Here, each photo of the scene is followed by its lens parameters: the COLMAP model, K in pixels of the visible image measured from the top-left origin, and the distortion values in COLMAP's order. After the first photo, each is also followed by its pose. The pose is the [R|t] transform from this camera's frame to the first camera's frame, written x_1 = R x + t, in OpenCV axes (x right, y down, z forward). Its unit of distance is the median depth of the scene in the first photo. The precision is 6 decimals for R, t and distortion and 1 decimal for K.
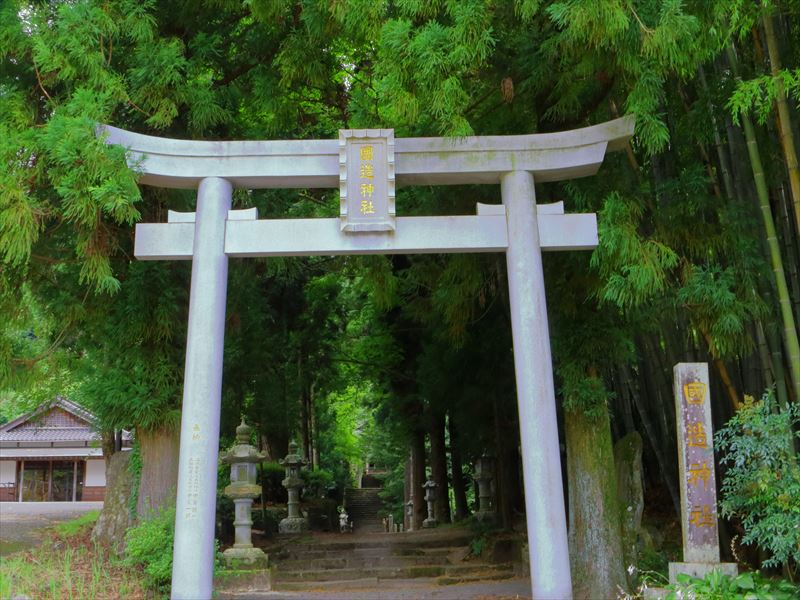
lens RADIAL K [[982.4, 0, 398.4], [0, 982.4, 301.2], [0, 0, 1]] dist [-0.114714, 0.000000]
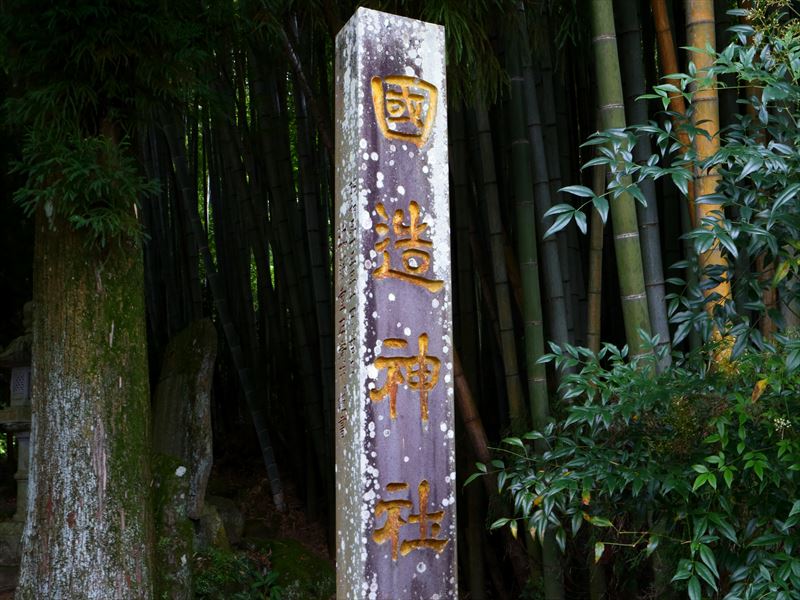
lens RADIAL K [[982.4, 0, 399.0], [0, 982.4, 299.2], [0, 0, 1]] dist [-0.114714, 0.000000]
pose [[0.909720, 0.060940, 0.410726, 0.153150], [-0.082616, 0.995959, 0.035216, 0.120556], [-0.406920, -0.065969, 0.911079, 0.604561]]
